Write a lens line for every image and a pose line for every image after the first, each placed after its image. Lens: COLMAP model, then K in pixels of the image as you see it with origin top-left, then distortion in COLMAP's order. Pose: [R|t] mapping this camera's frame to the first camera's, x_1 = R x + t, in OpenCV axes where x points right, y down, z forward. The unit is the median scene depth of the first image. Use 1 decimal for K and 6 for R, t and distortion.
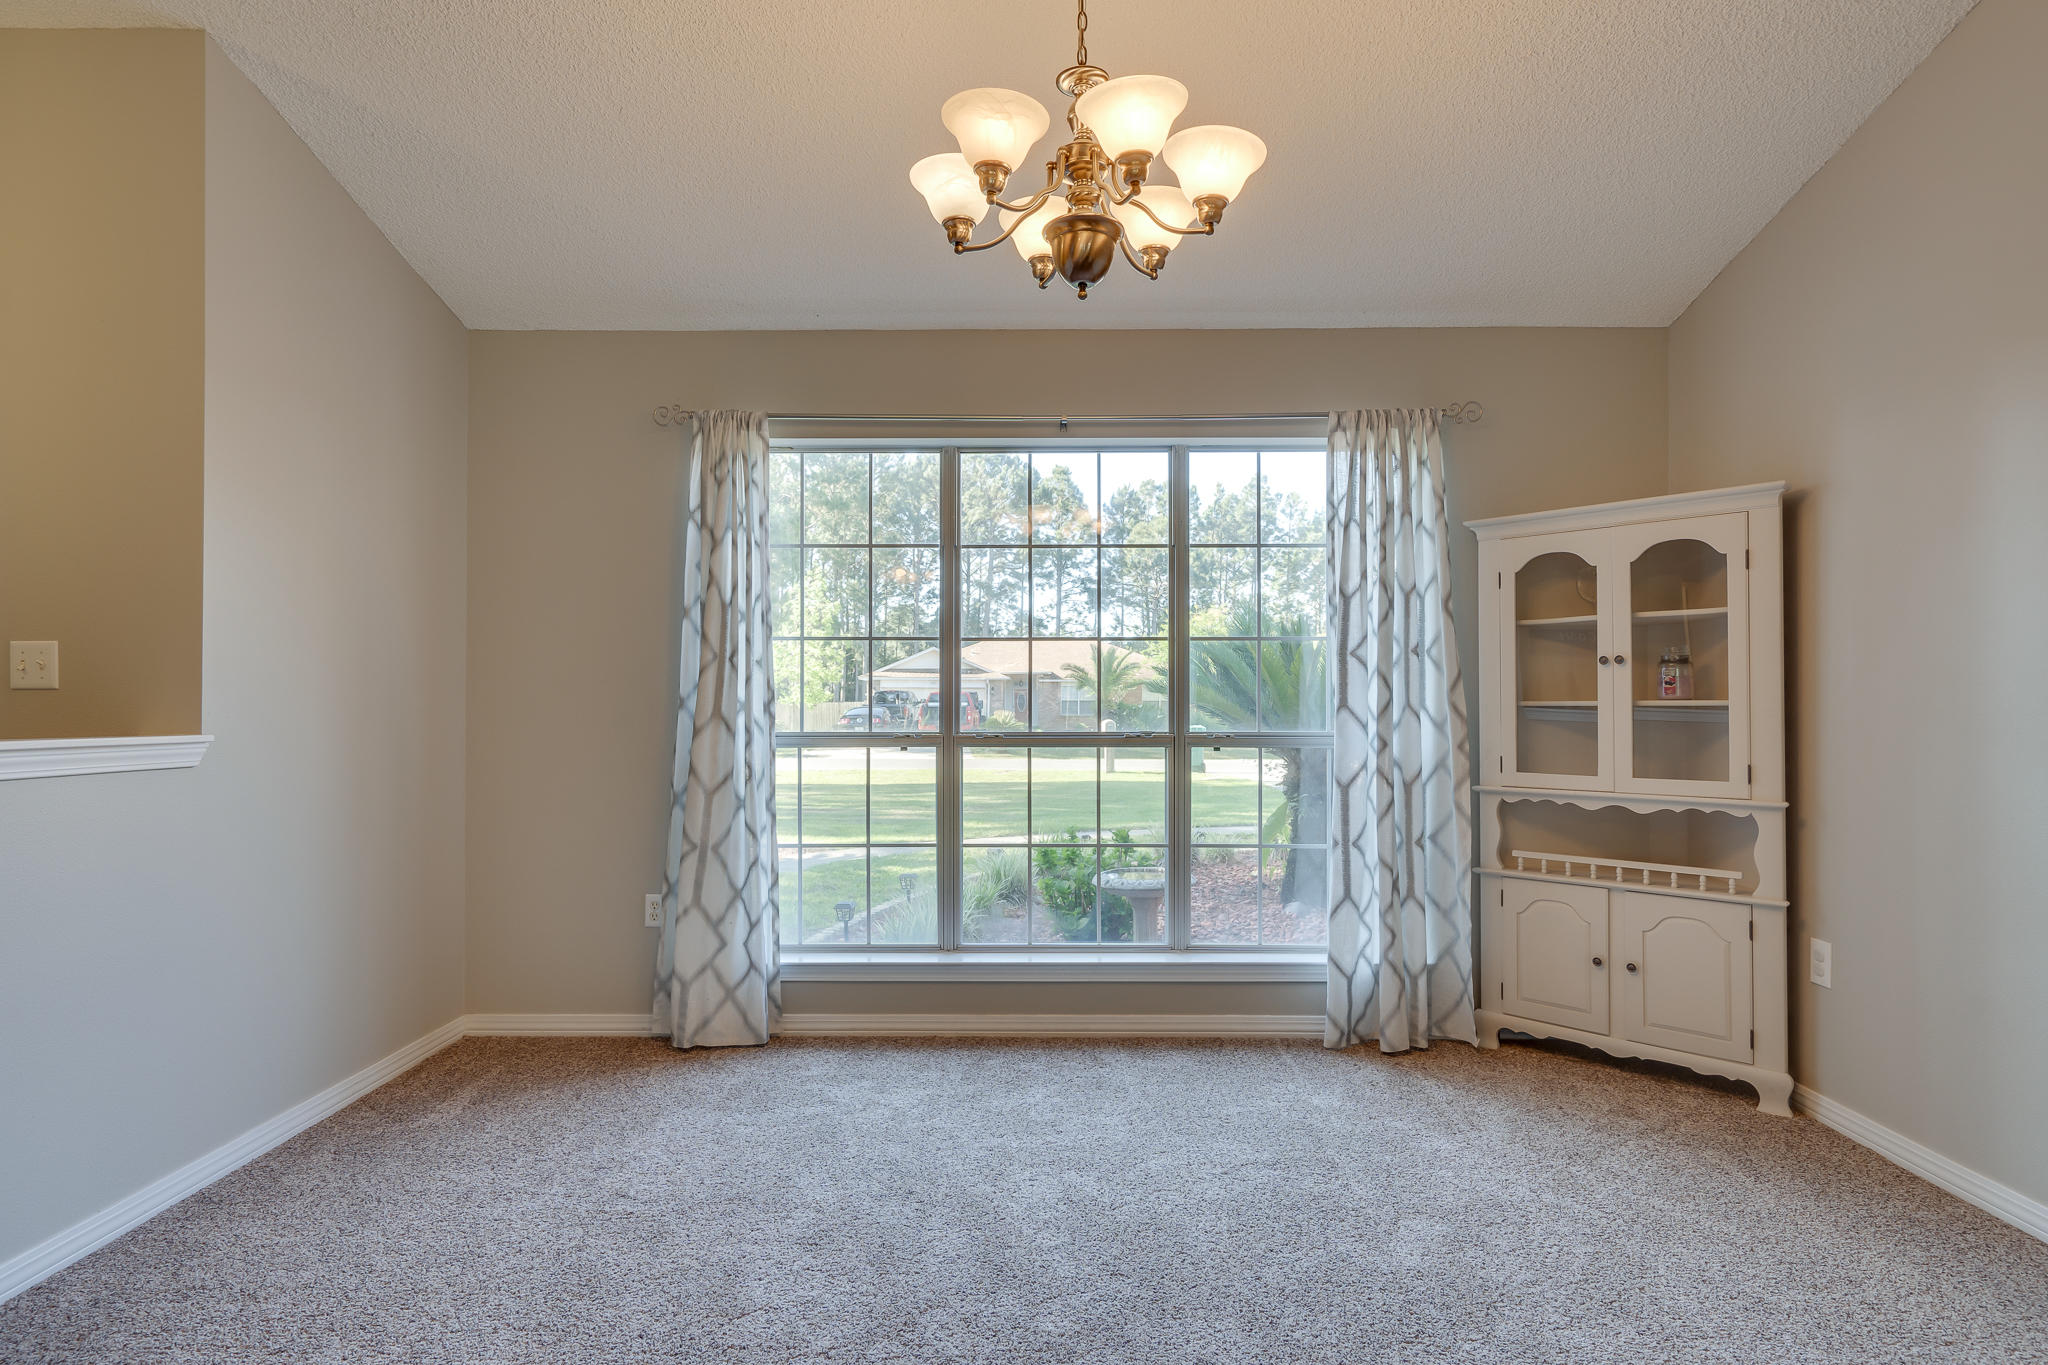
lens RADIAL K [[1196.3, 0, 1011.5], [0, 1196.3, 687.7], [0, 0, 1]] dist [0.004434, 0.002964]
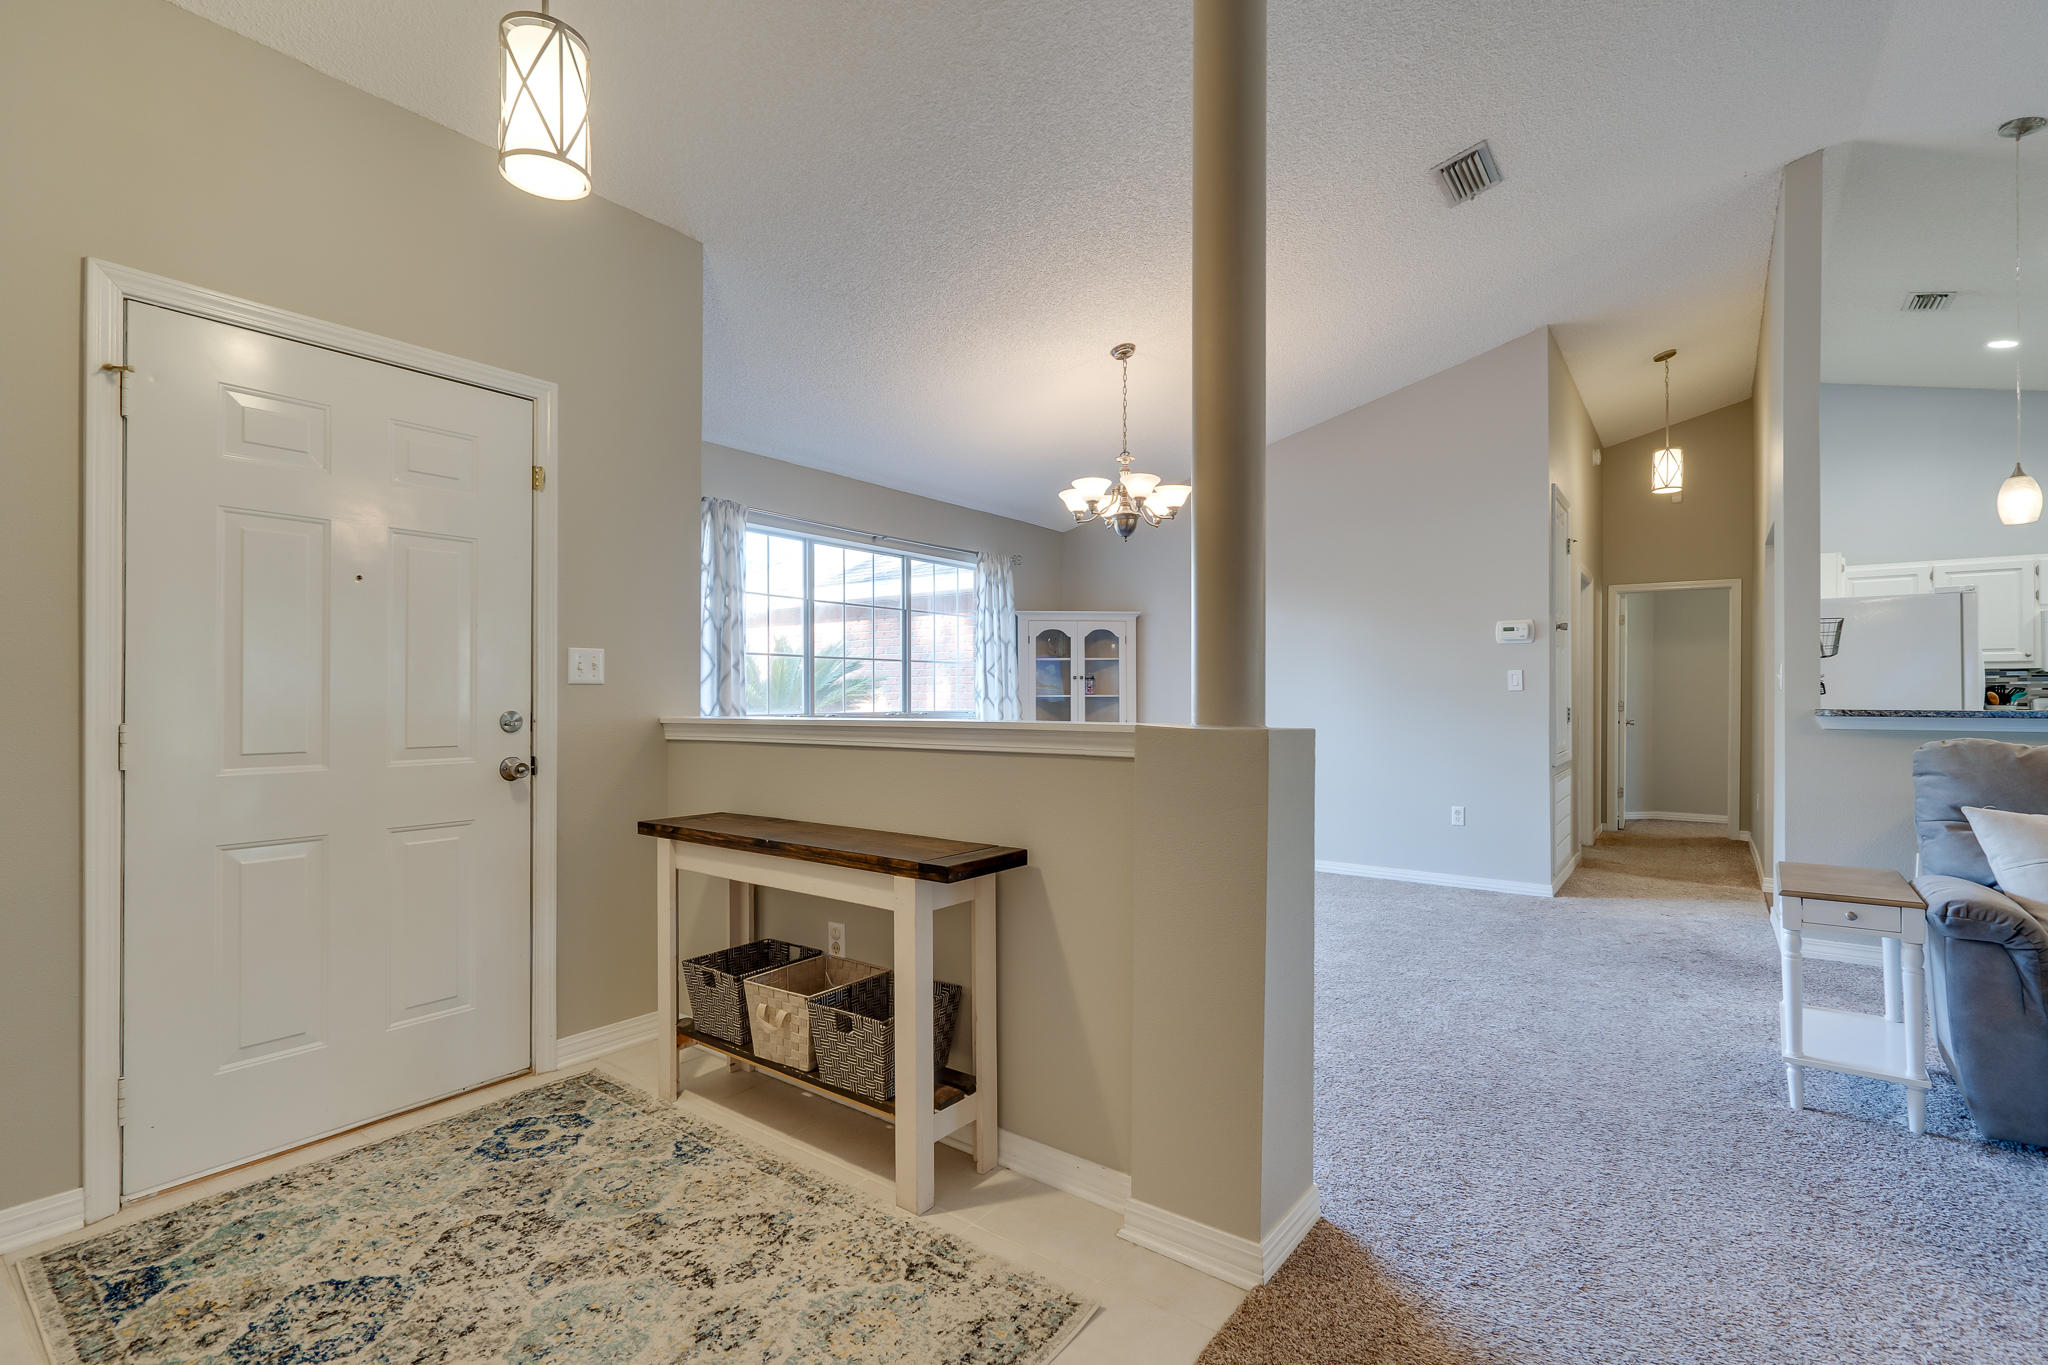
lens RADIAL K [[926.3, 0, 1014.3], [0, 926.3, 696.4], [0, 0, 1]] dist [-0.005311, 0.001164]
pose [[0.587464, 0.000374, 0.809250, -0.987232], [-0.015657, 0.999818, 0.010904, -0.002965], [-0.809099, -0.019076, 0.587363, 0.019280]]
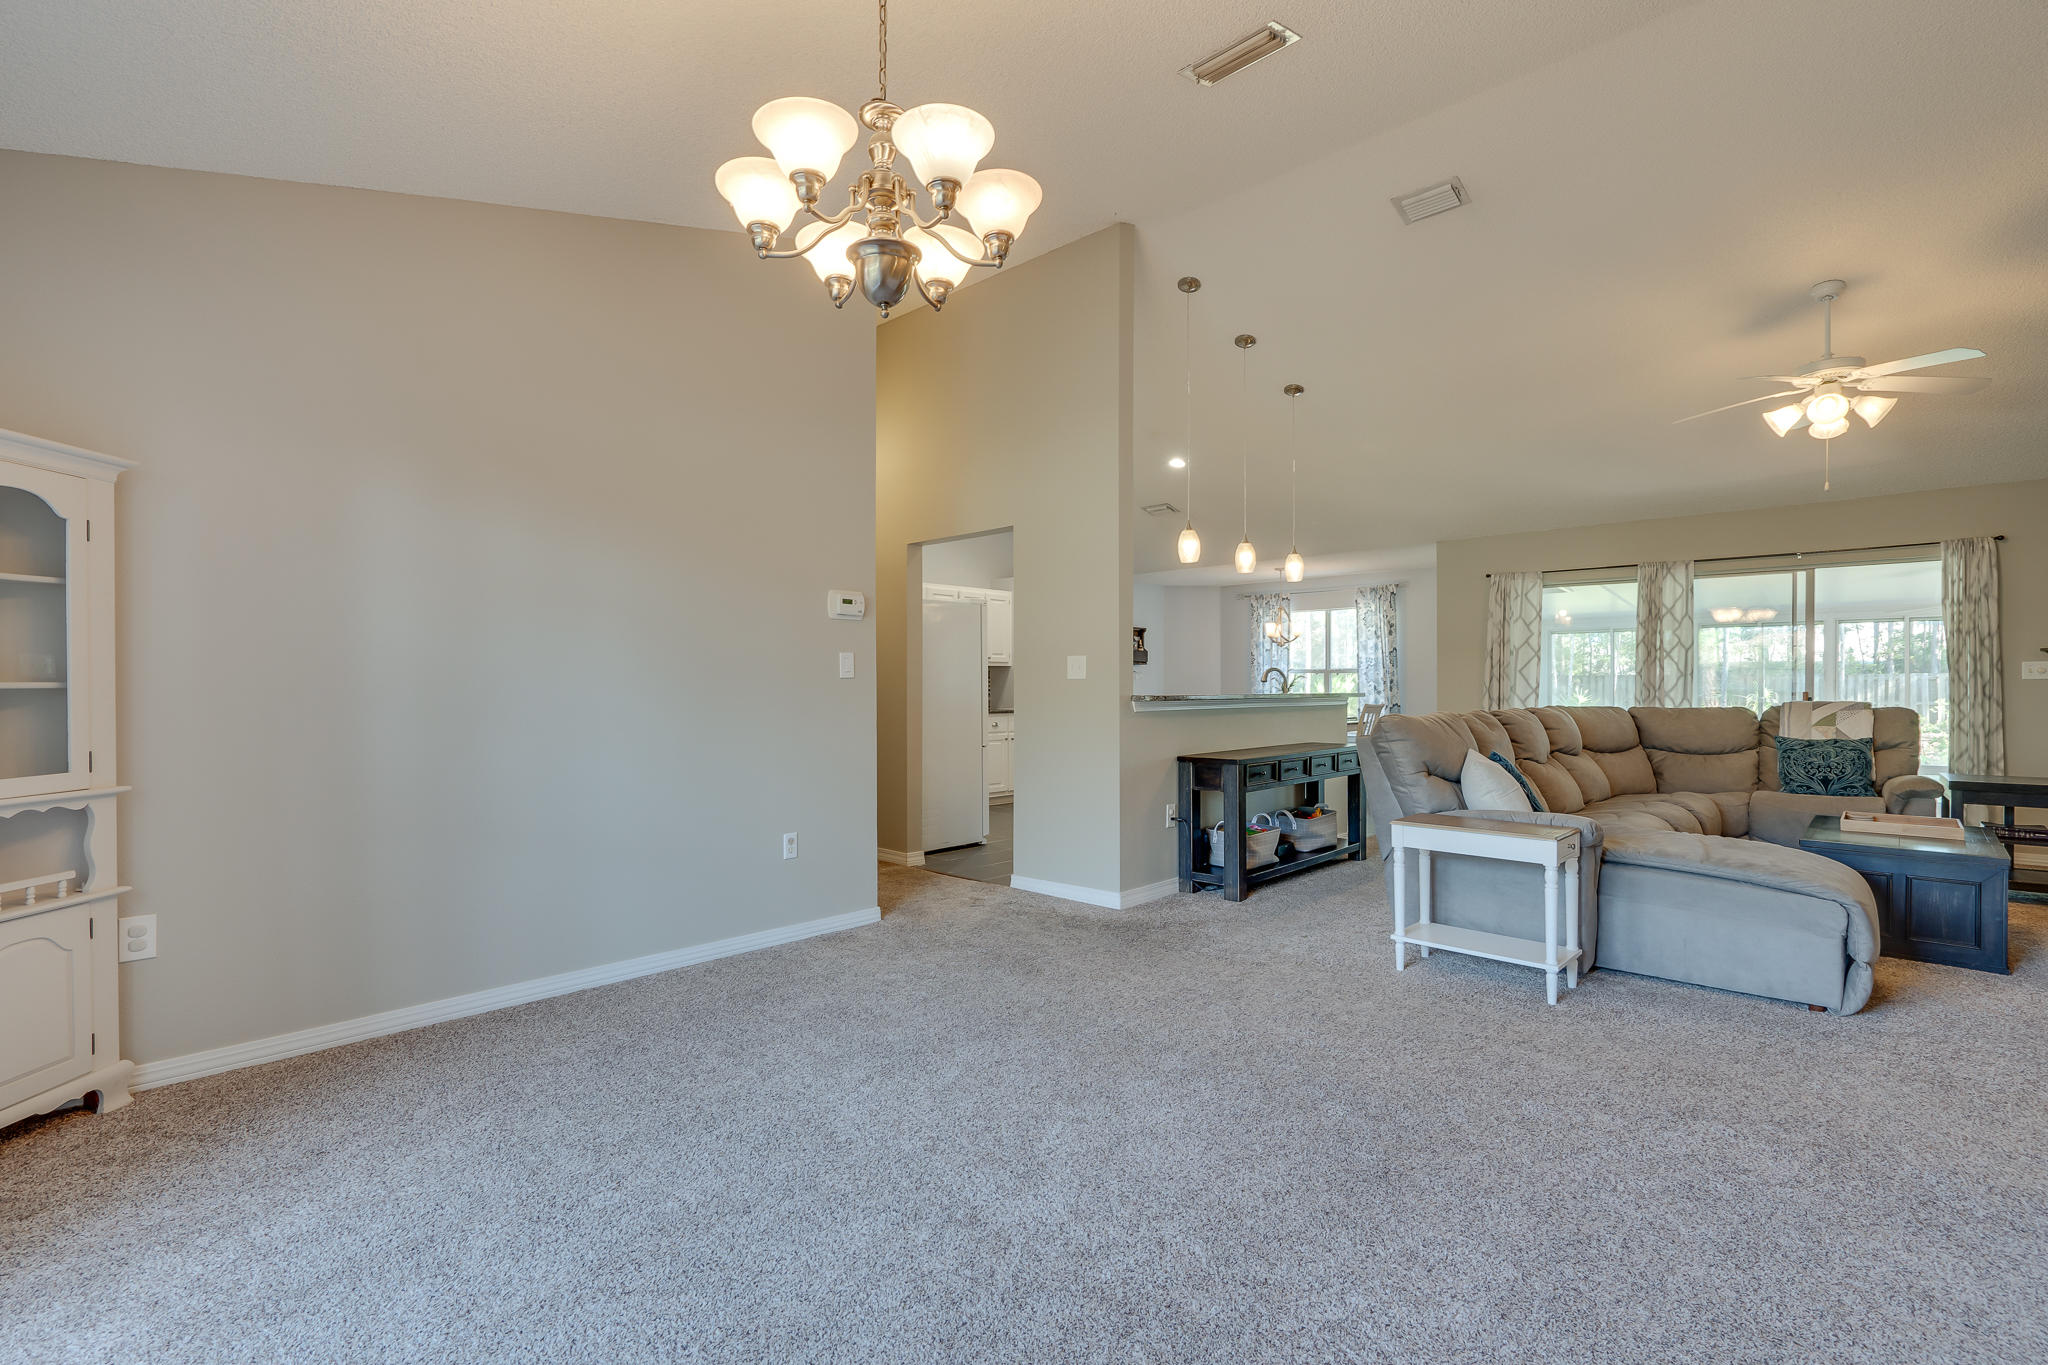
lens RADIAL K [[926.1, 0, 1020.1], [0, 926.1, 686.9], [0, 0, 1]] dist [0.000174, 0.000324]
pose [[-0.738629, -0.001585, 0.674111, -0.348081], [-0.011488, 0.999882, -0.010236, 0.011424], [-0.674015, -0.015305, -0.738559, 0.902036]]
